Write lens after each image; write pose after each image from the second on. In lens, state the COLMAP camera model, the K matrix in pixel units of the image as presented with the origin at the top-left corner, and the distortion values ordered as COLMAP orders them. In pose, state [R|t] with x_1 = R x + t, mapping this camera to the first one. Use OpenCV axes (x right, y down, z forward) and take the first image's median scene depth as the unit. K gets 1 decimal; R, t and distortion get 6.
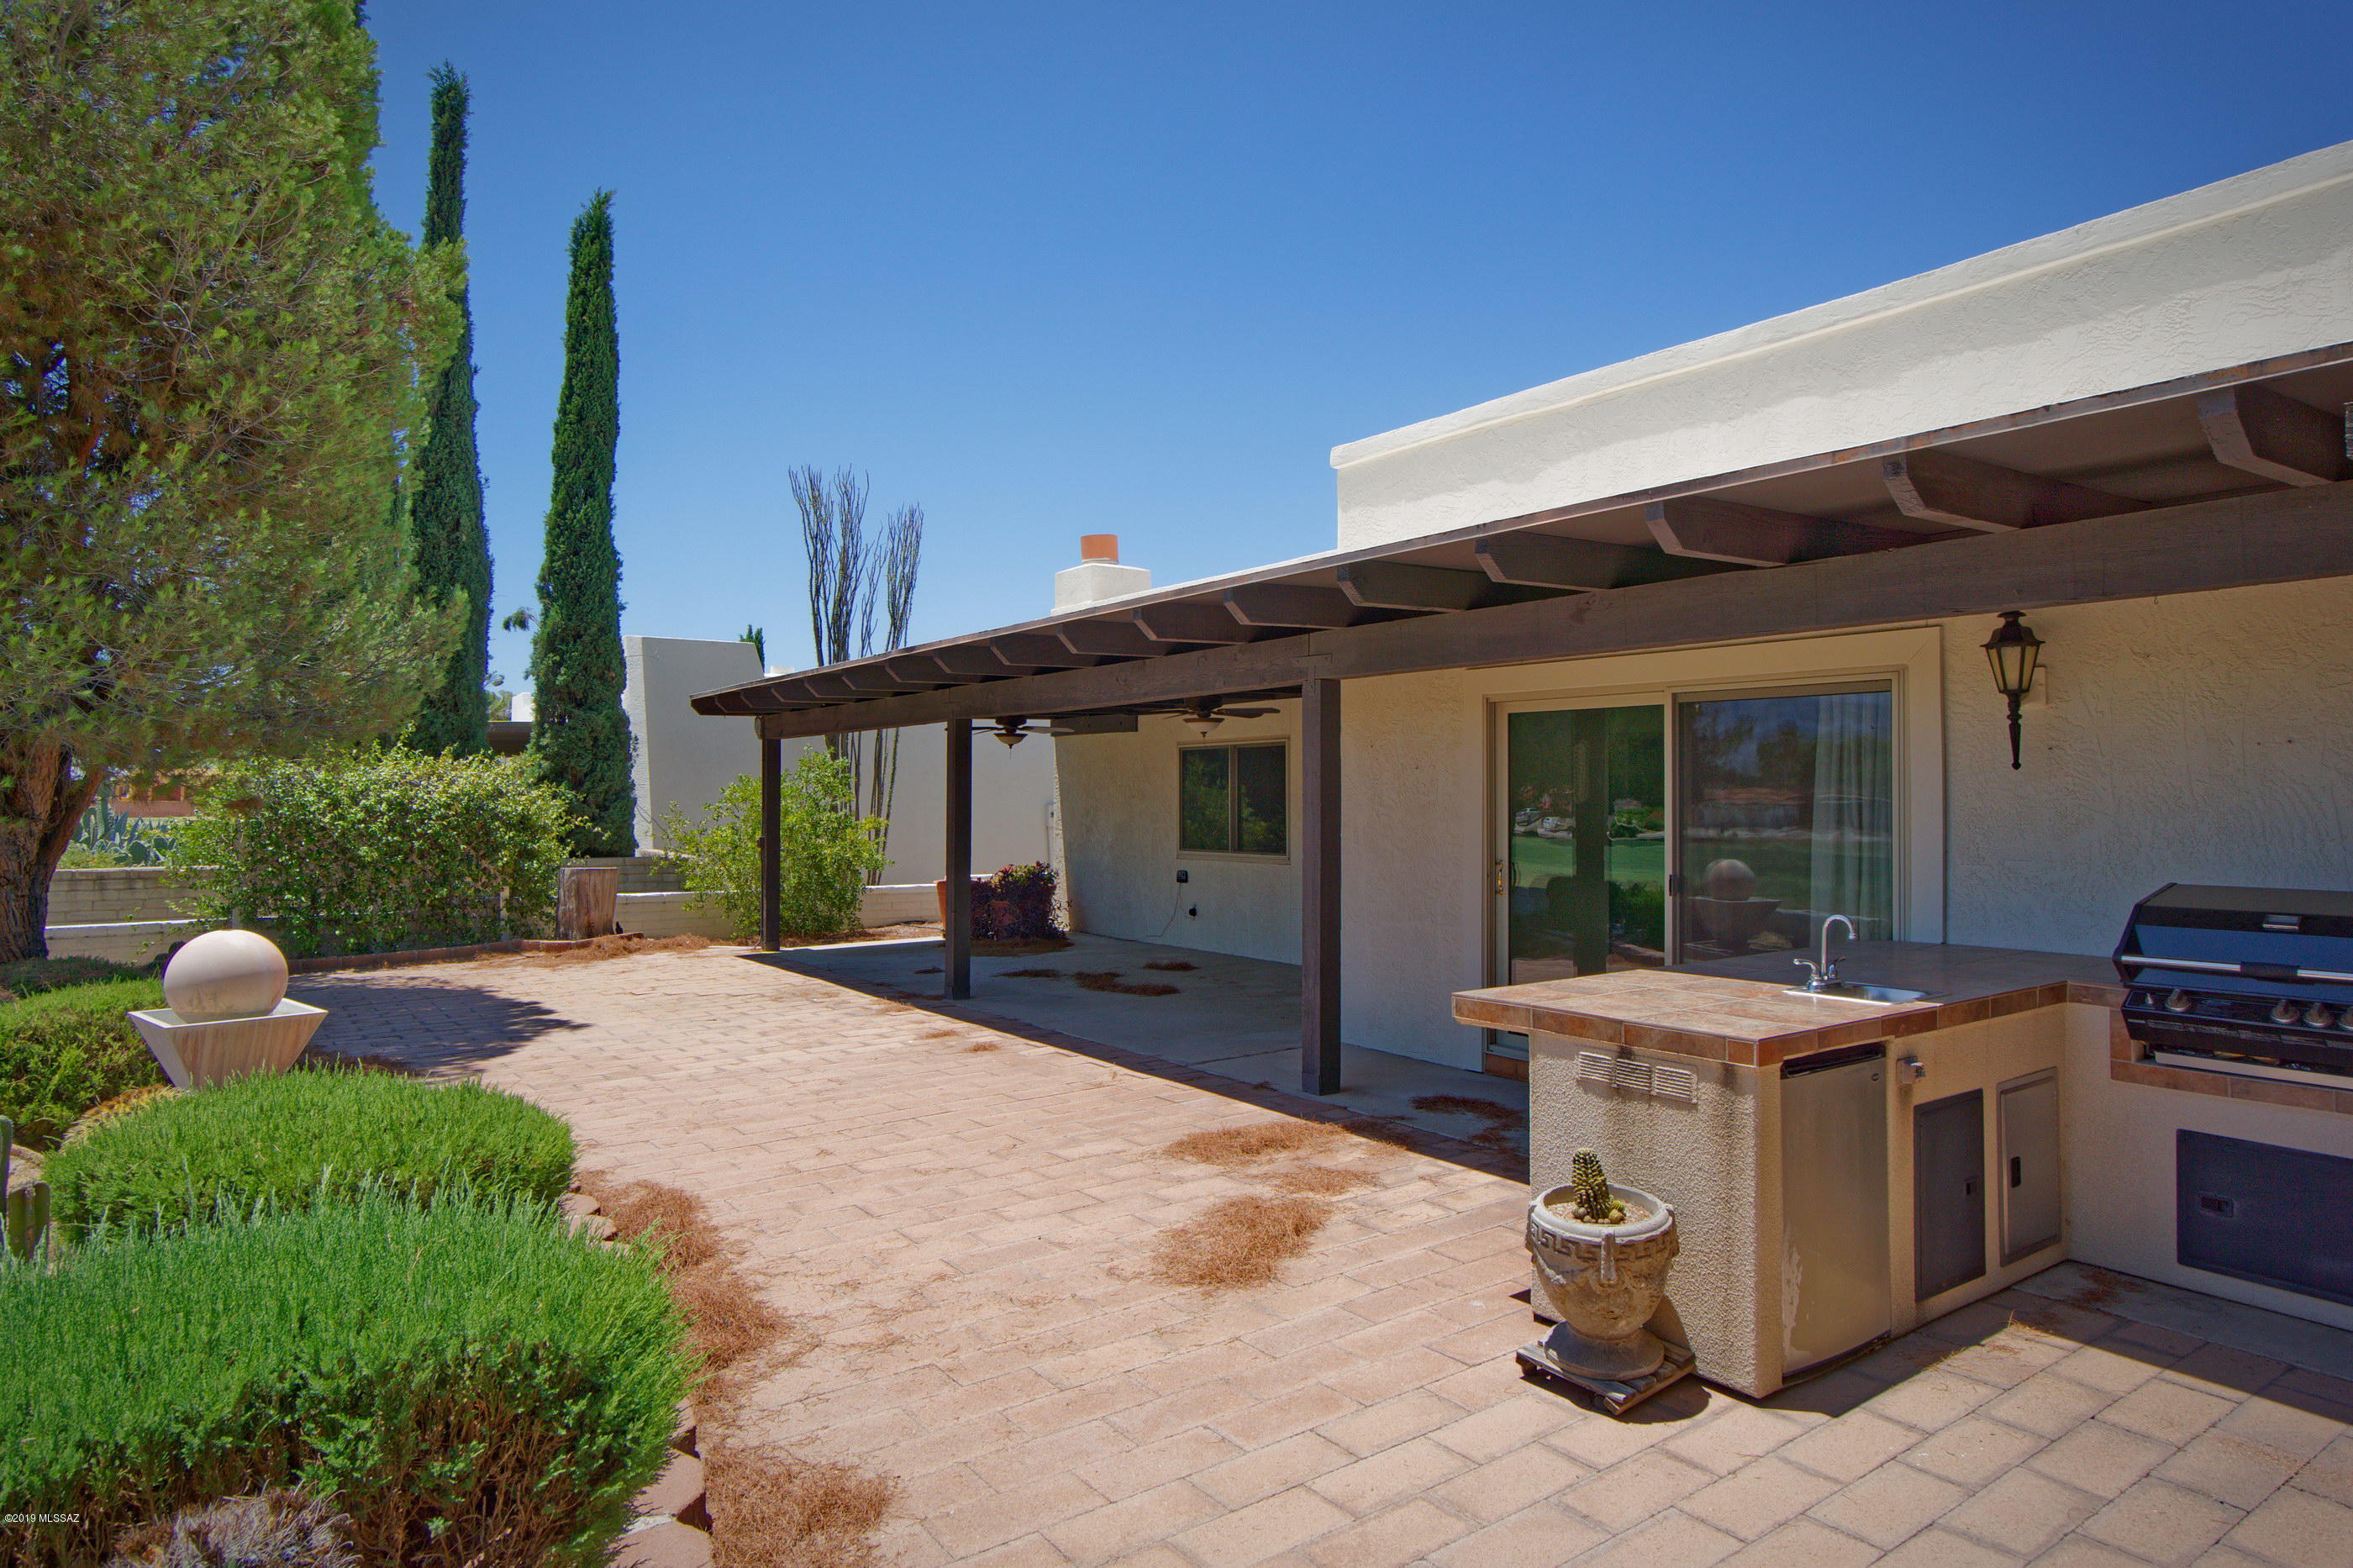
lens RADIAL K [[1410.1, 0, 1176.5], [0, 1410.1, 784.0], [0, 0, 1]] dist [0.007224, 0.001589]
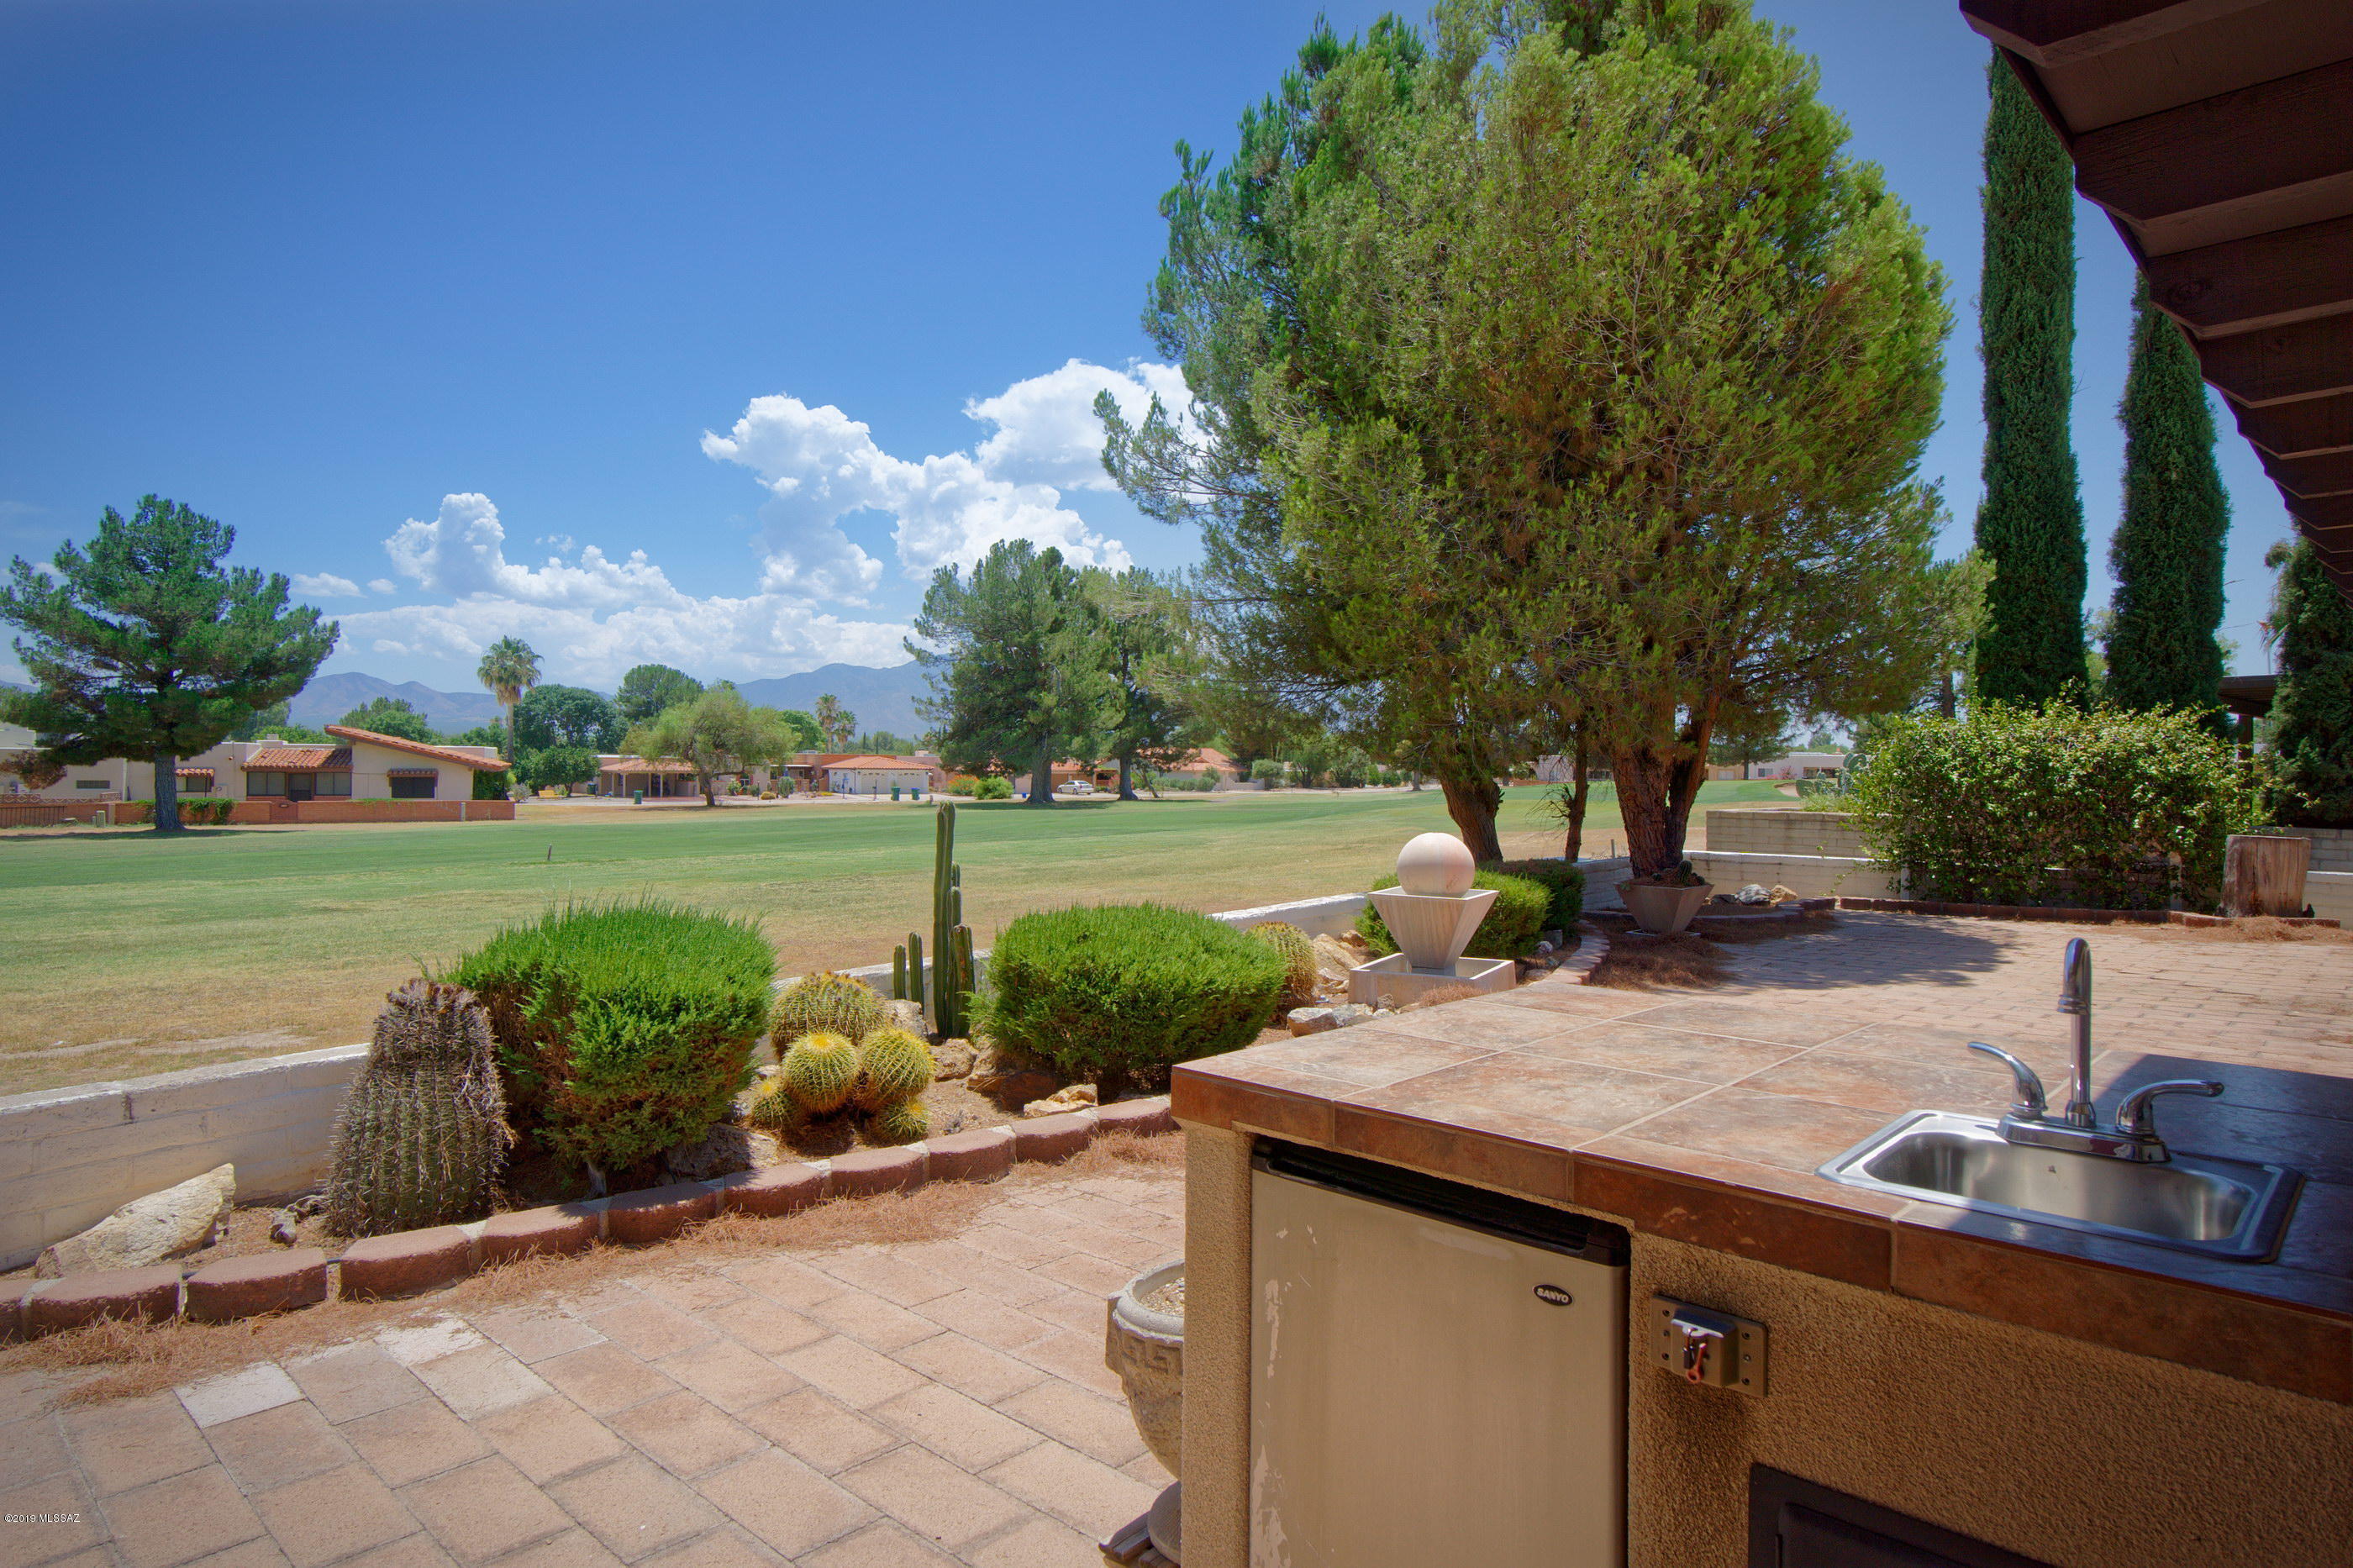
lens RADIAL K [[1342.7, 0, 1265.4], [0, 1342.7, 779.5], [0, 0, 1]] dist [-0.005186, -0.001037]
pose [[0.215287, 0.012193, -0.976475, 0.404845], [-0.001049, 0.999924, 0.012255, 0.026887], [0.976550, -0.001614, 0.215284, 0.400308]]
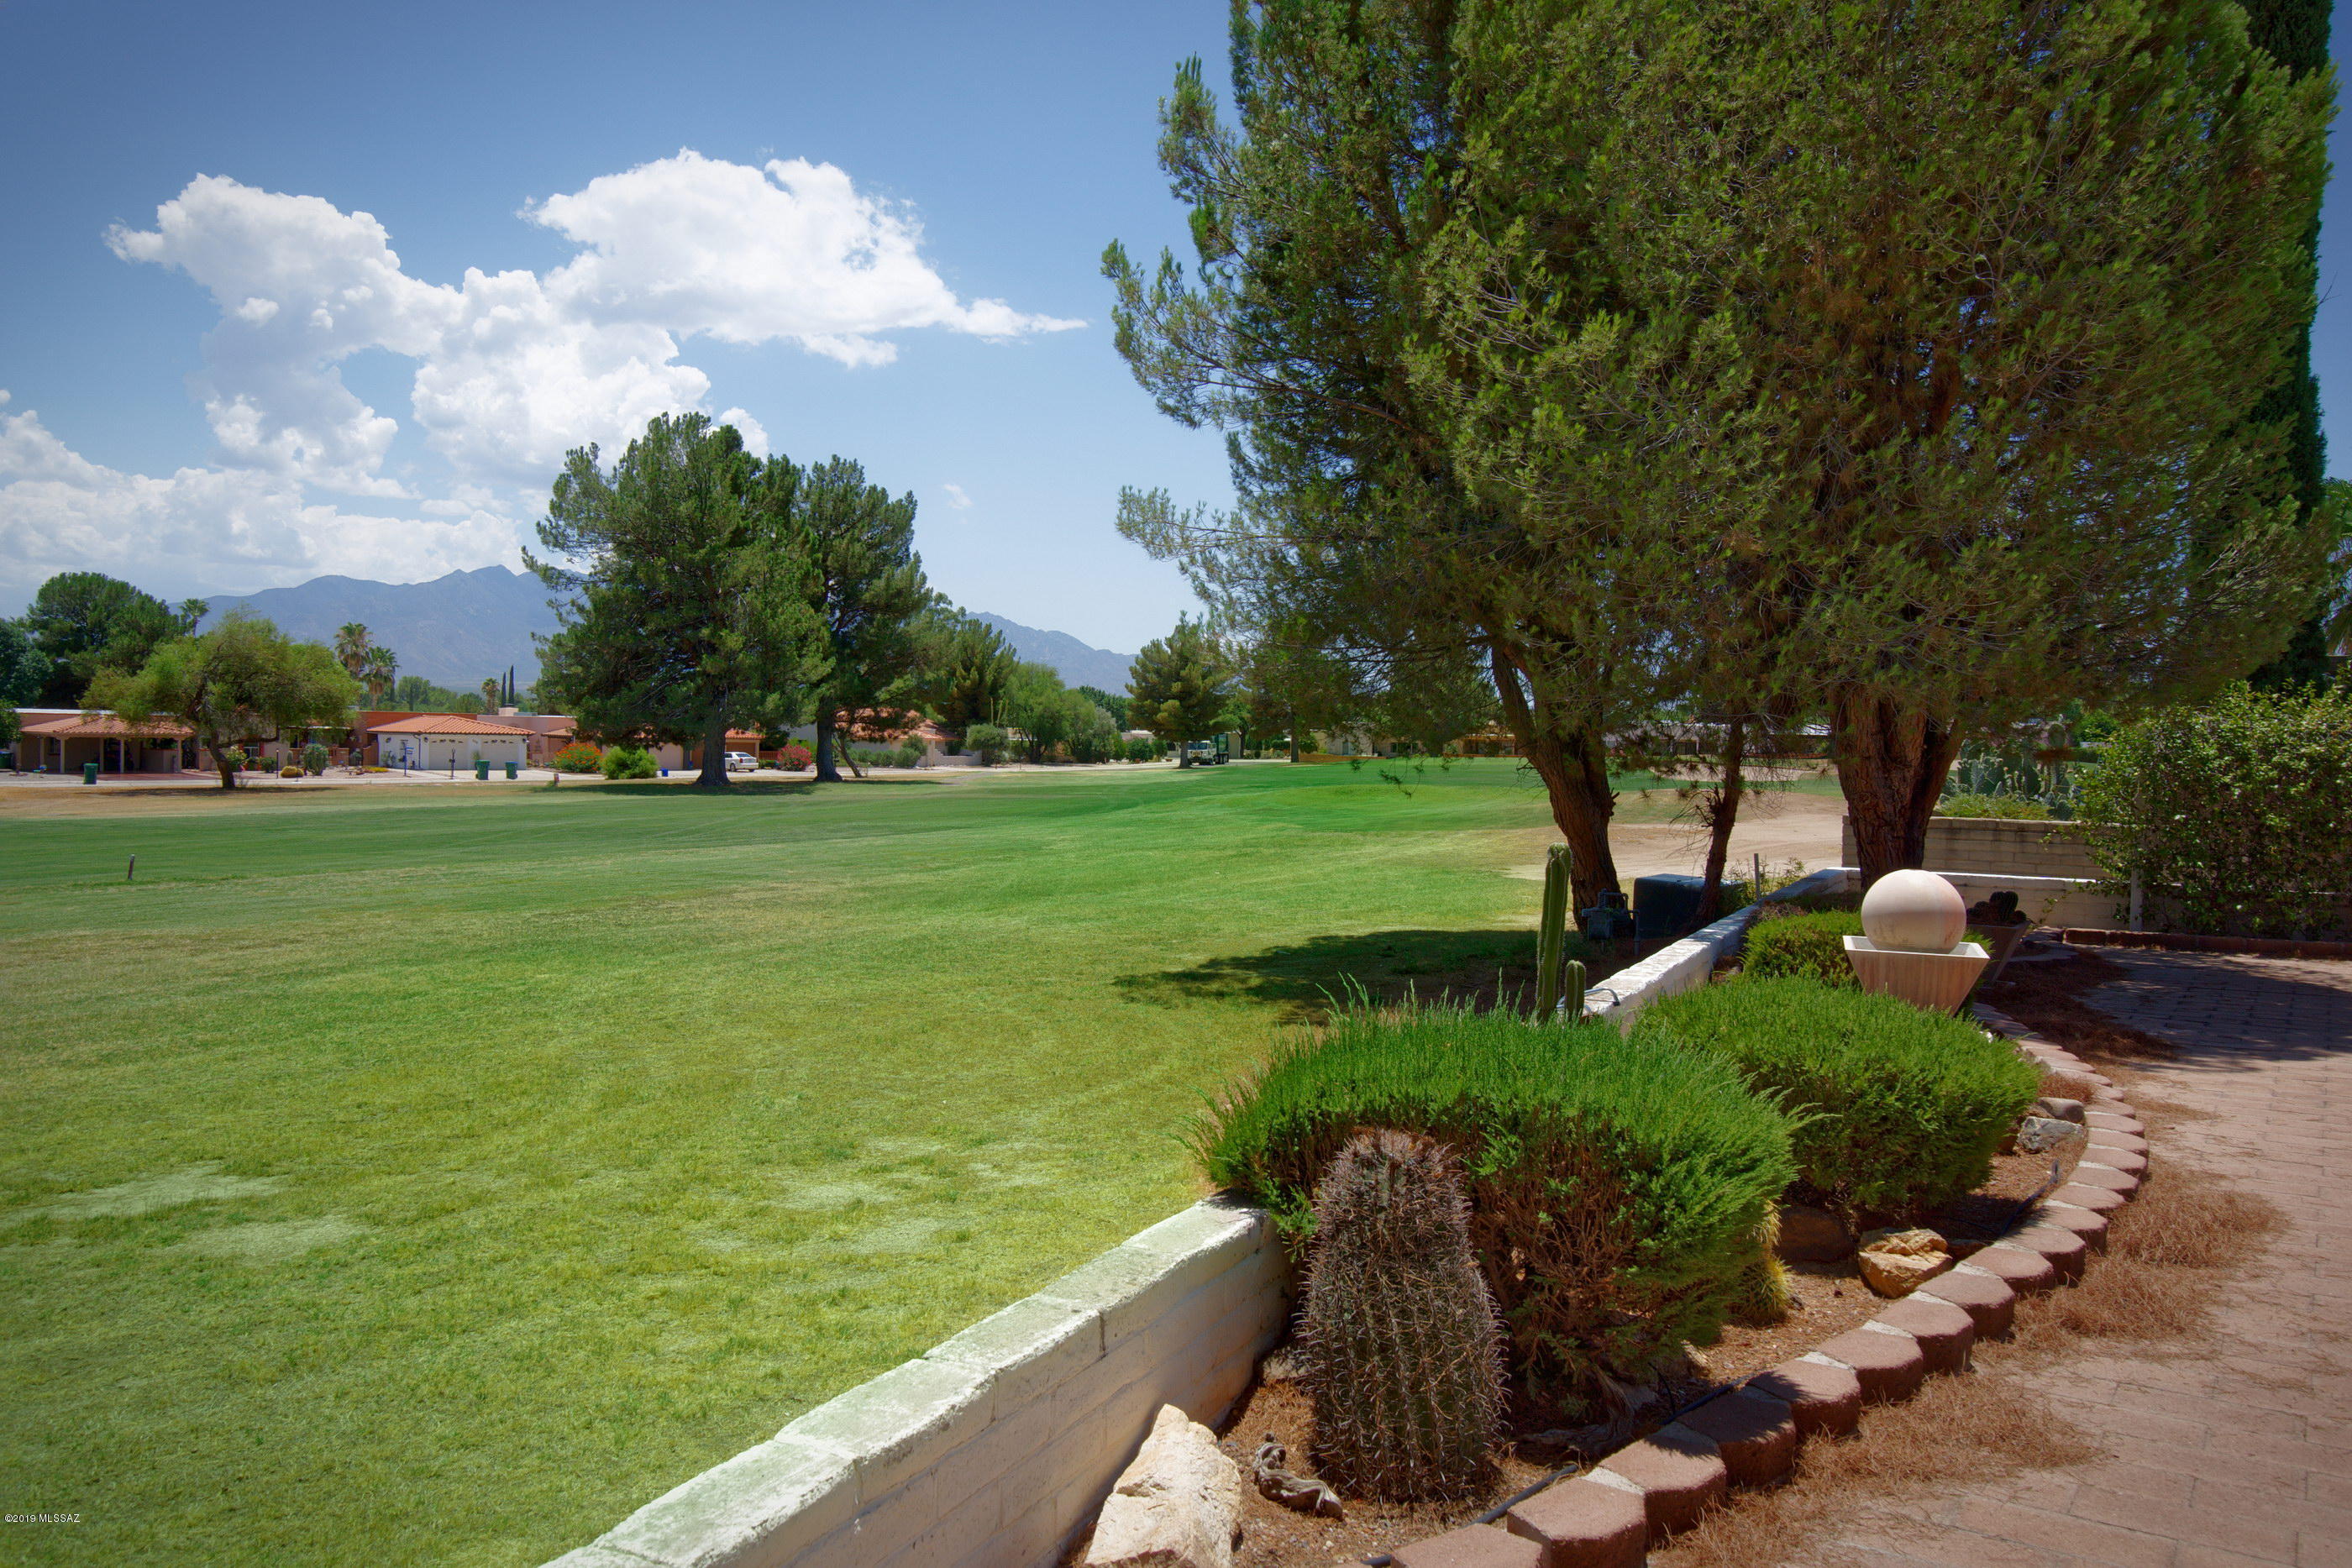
lens RADIAL K [[1810.9, 0, 1176.0], [0, 1810.9, 784.0], [0, 0, 1]] dist [0.040106, 0.002043]
pose [[0.377792, 0.034968, -0.925230, 0.278892], [-0.011644, 0.999387, 0.033016, -0.000034], [0.925817, -0.001700, 0.377967, -0.025283]]
